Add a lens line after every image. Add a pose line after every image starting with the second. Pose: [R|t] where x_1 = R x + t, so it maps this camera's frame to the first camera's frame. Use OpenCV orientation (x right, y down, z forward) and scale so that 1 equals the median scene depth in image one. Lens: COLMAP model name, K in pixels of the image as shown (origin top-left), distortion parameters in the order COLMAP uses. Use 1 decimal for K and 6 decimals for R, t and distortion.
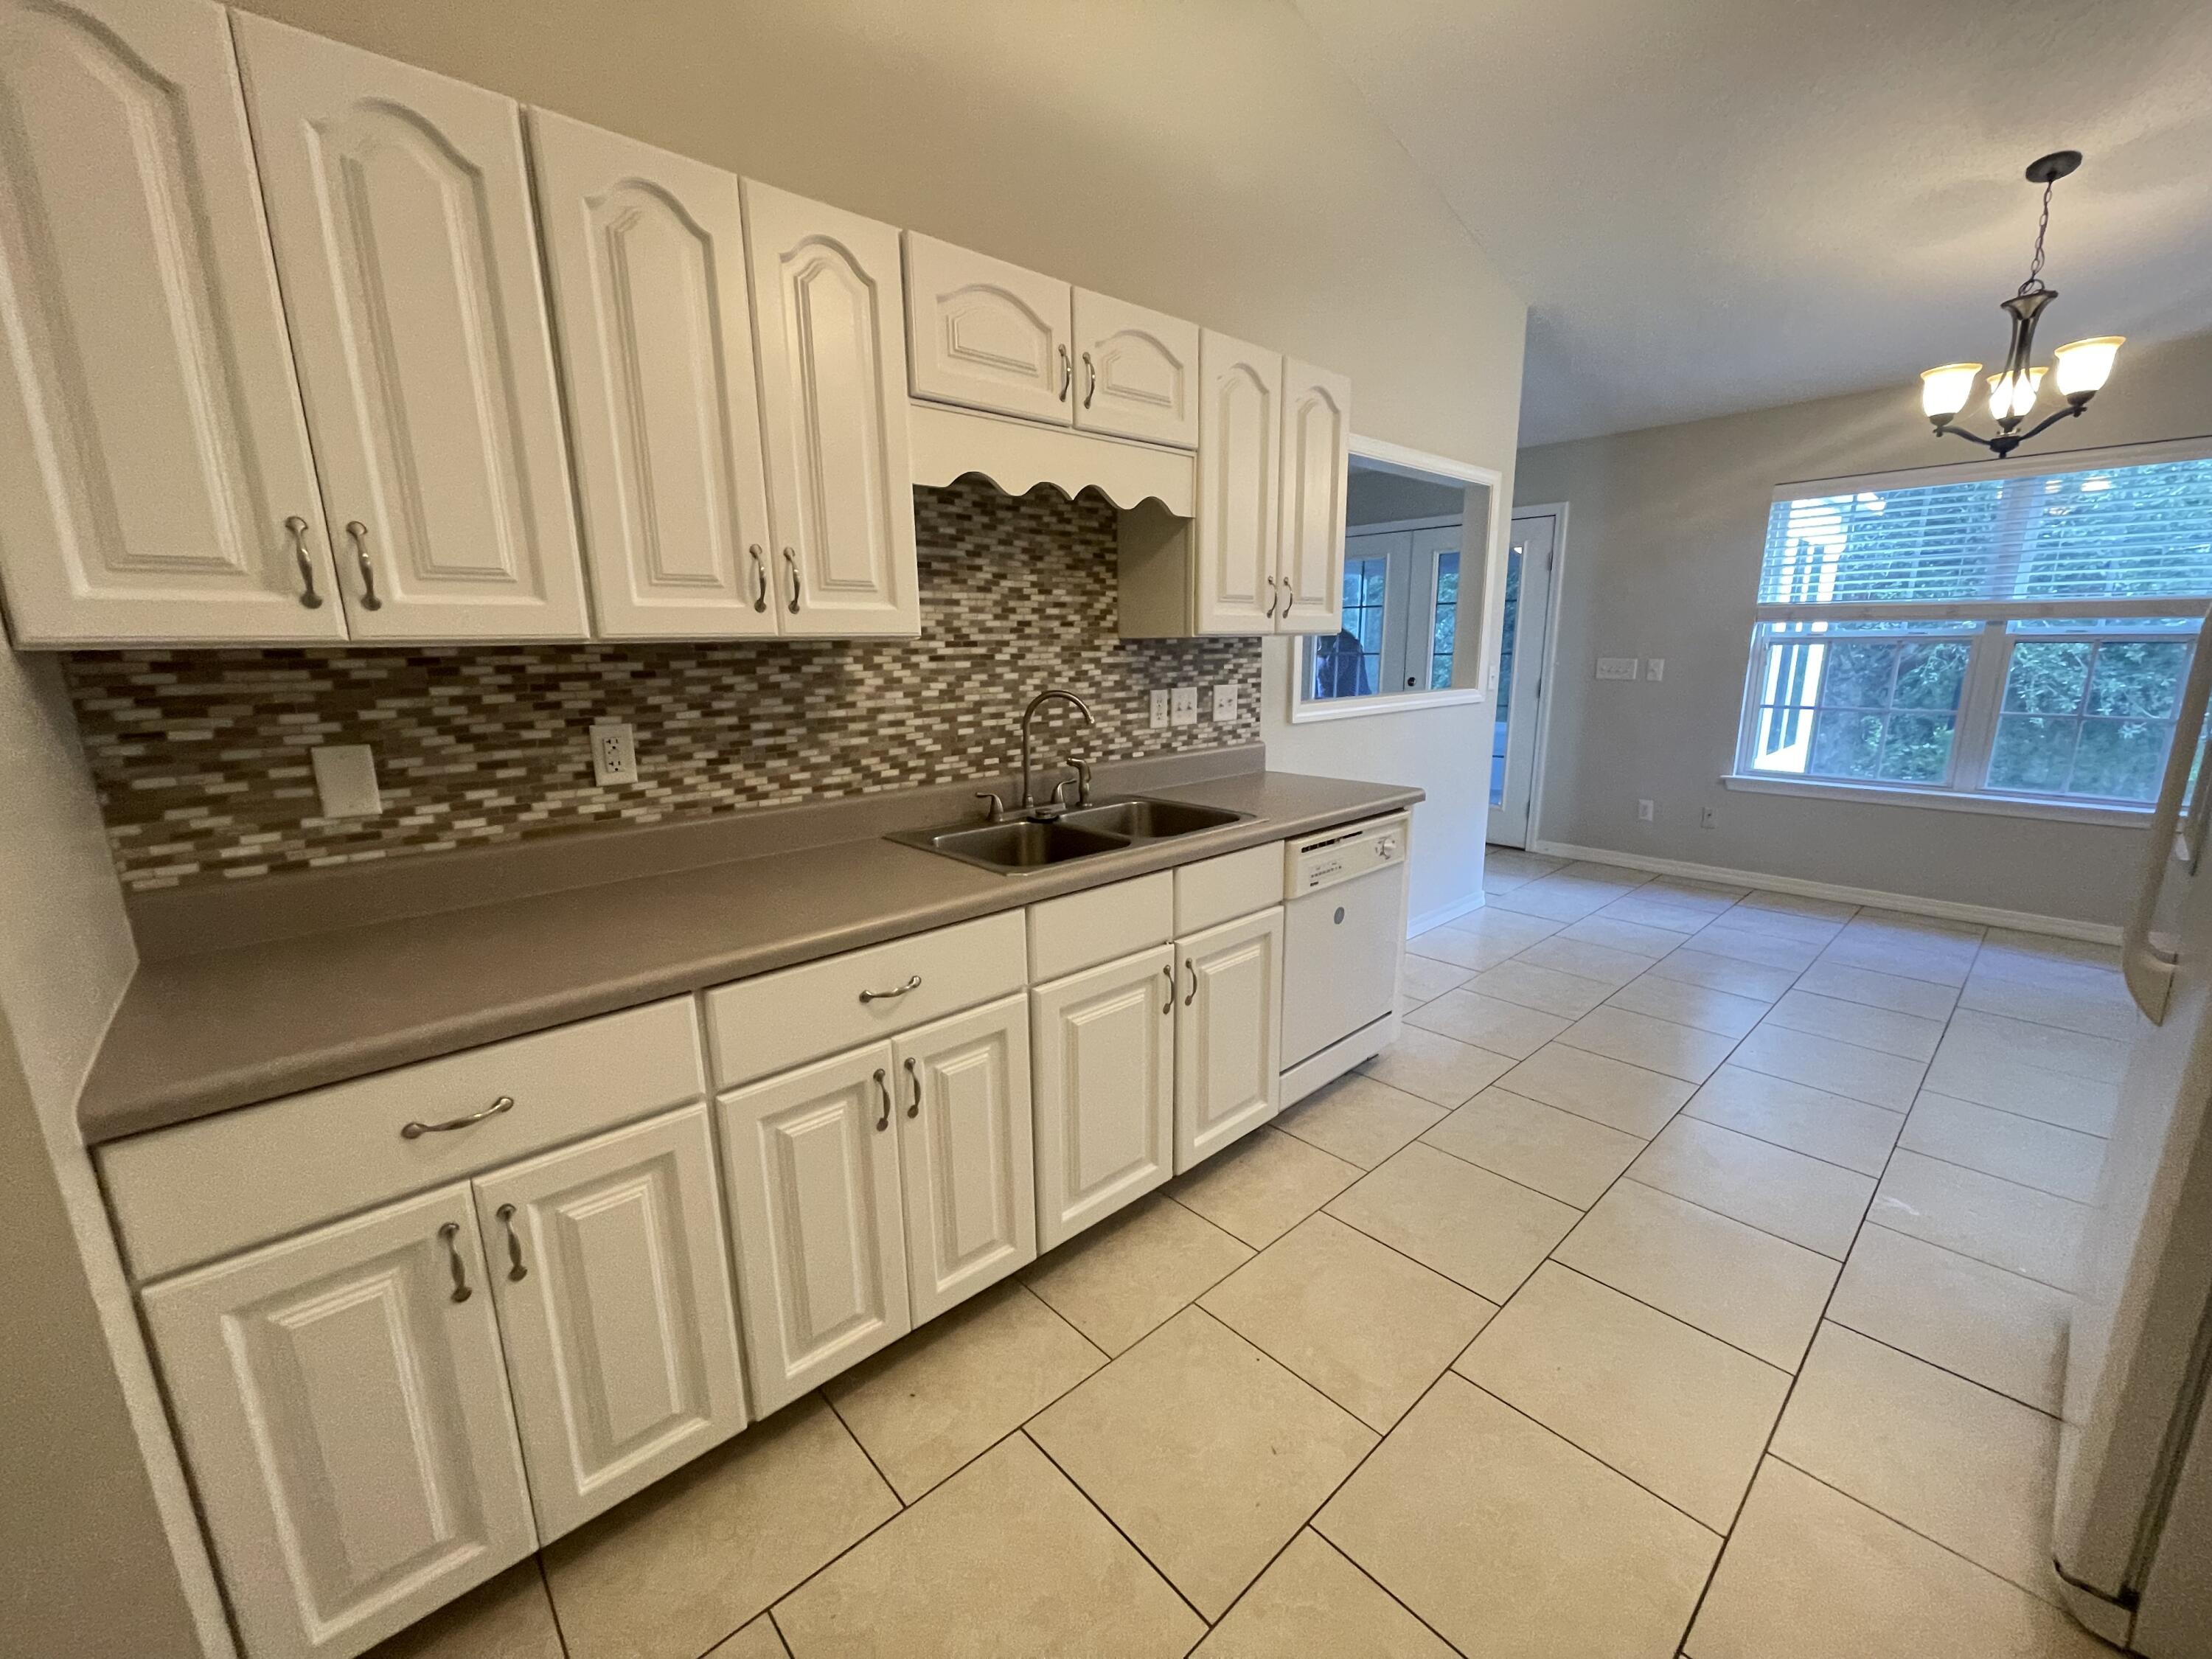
lens RADIAL K [[896.8, 0, 1108.2], [0, 896.8, 840.5], [0, 0, 1]] dist [-0.000348, 0.000730]
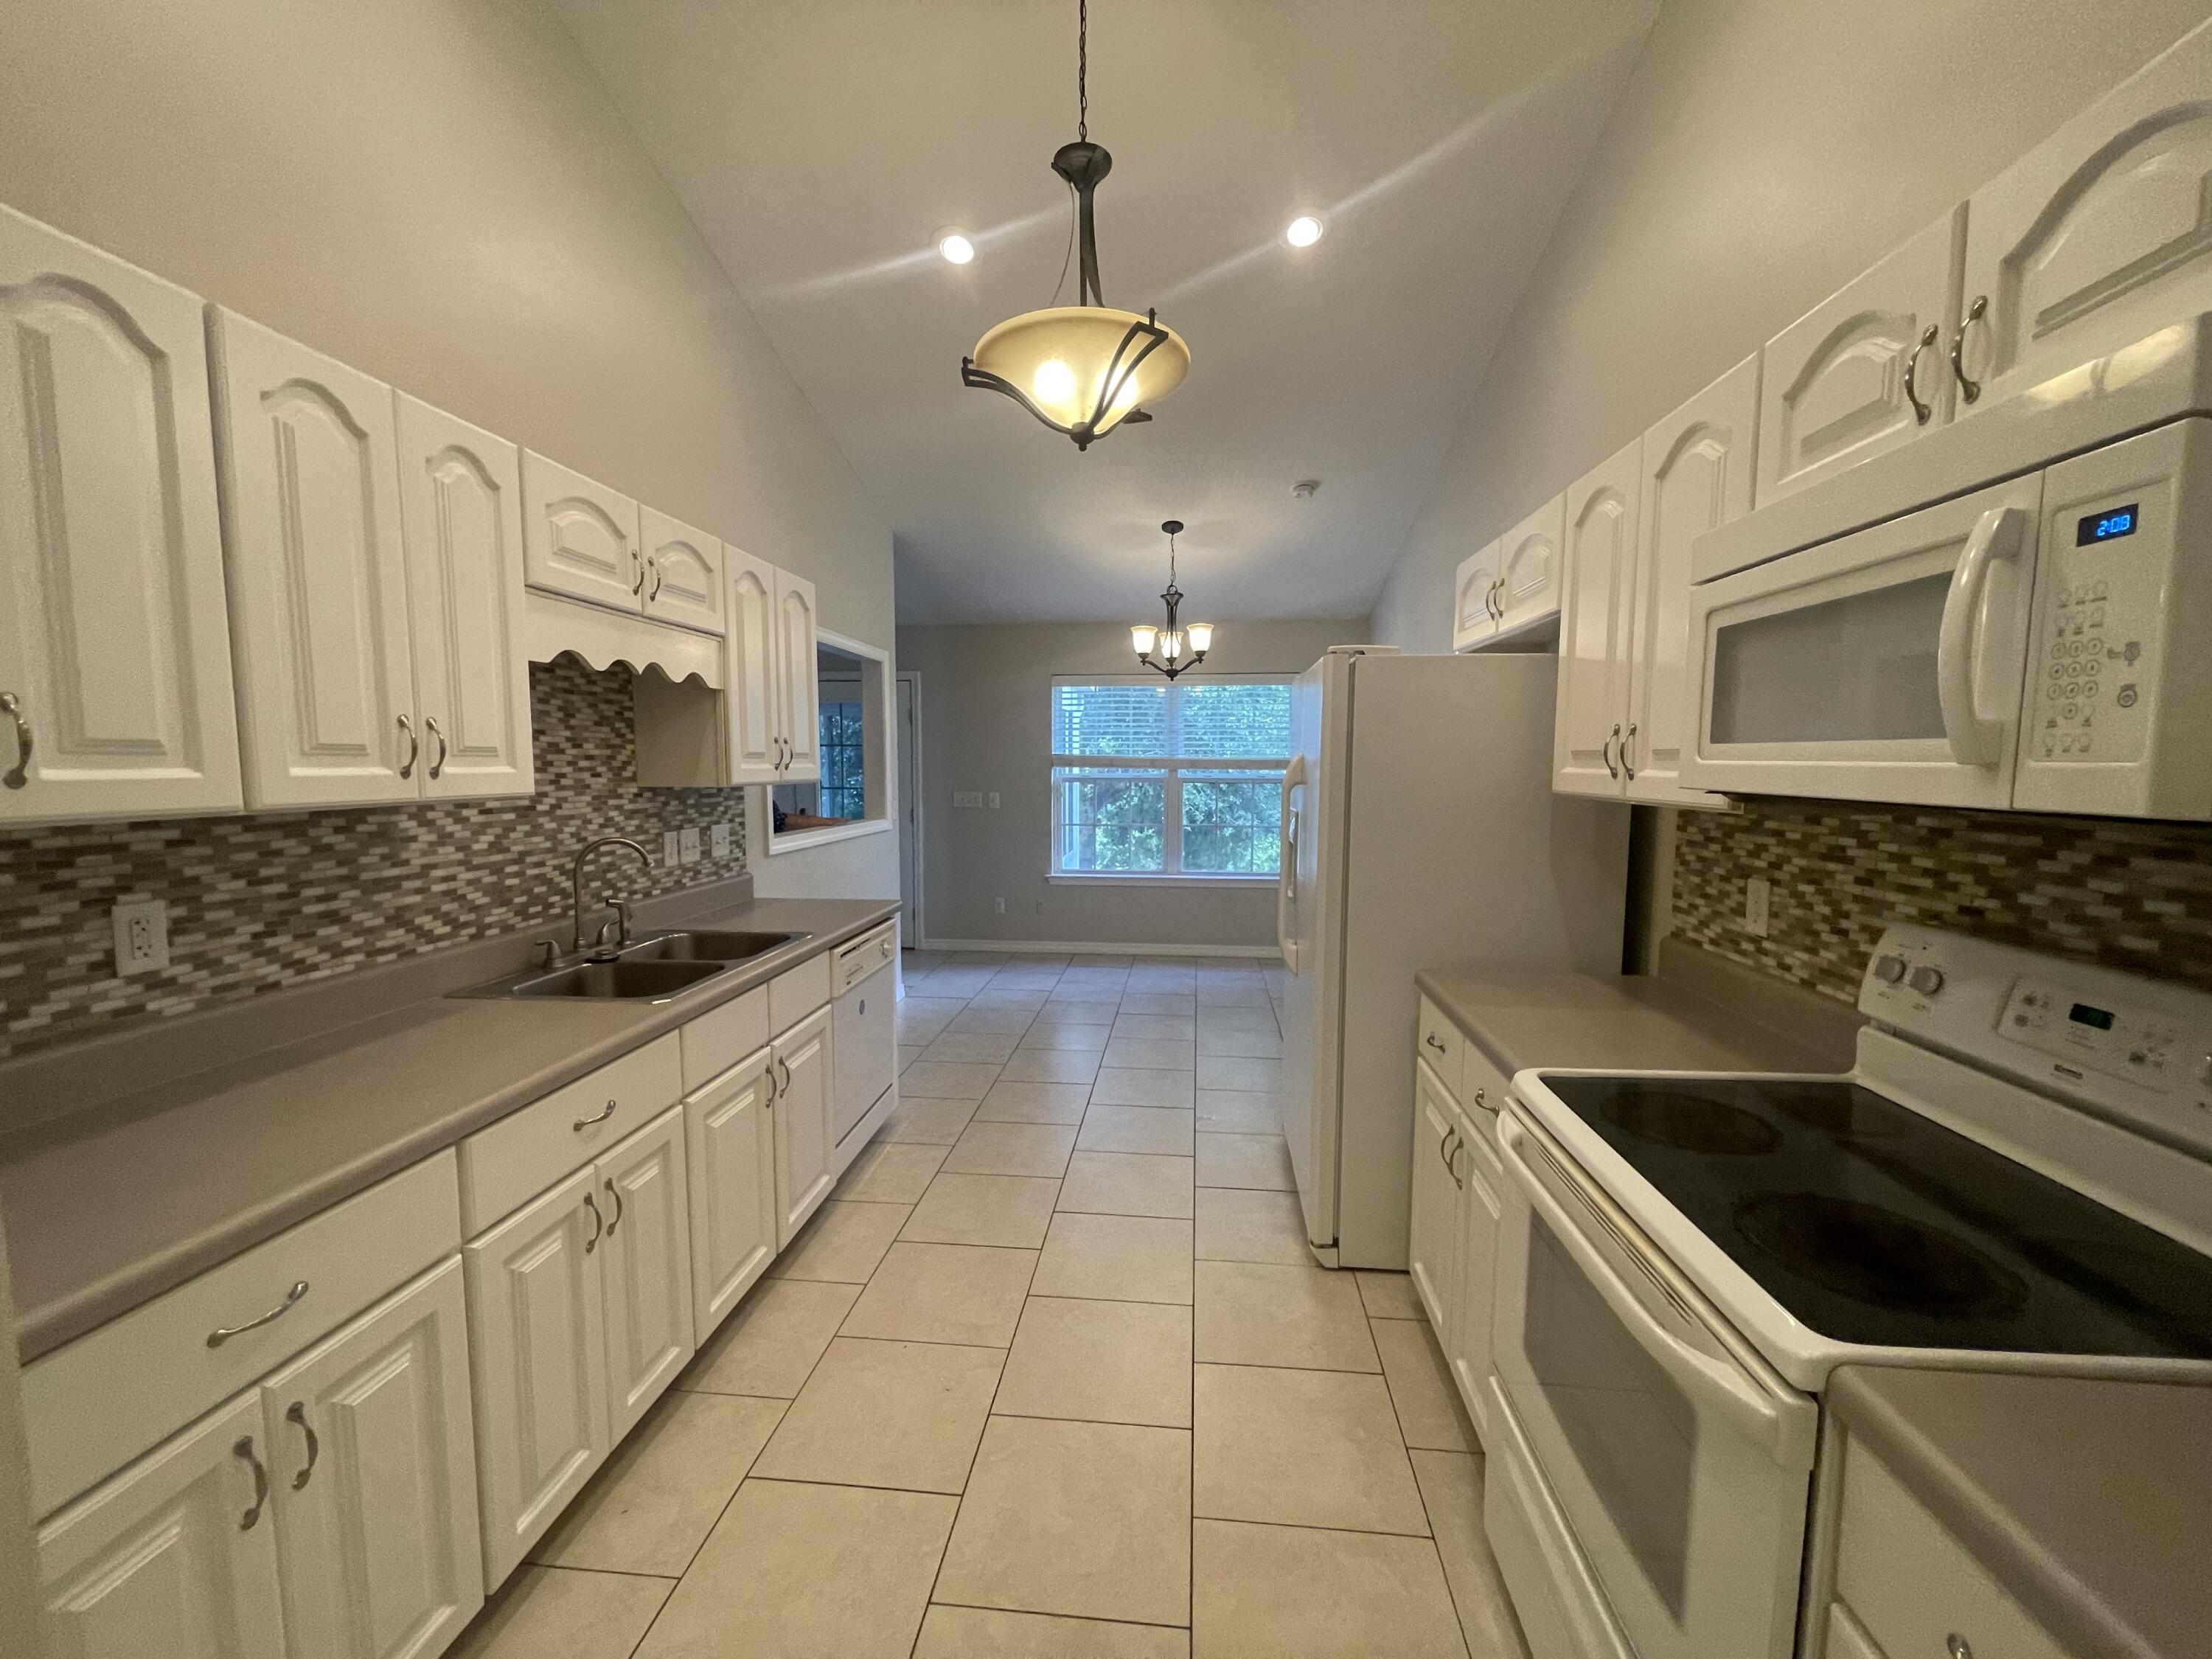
lens RADIAL K [[896.8, 0, 1107.3], [0, 896.8, 842.4], [0, 0, 1]] dist [-0.000348, 0.000730]
pose [[0.743892, -0.045210, 0.666769, -0.360006], [0.133203, 0.987721, -0.081638, 0.005851], [-0.654890, 0.149545, 0.740780, -0.203889]]
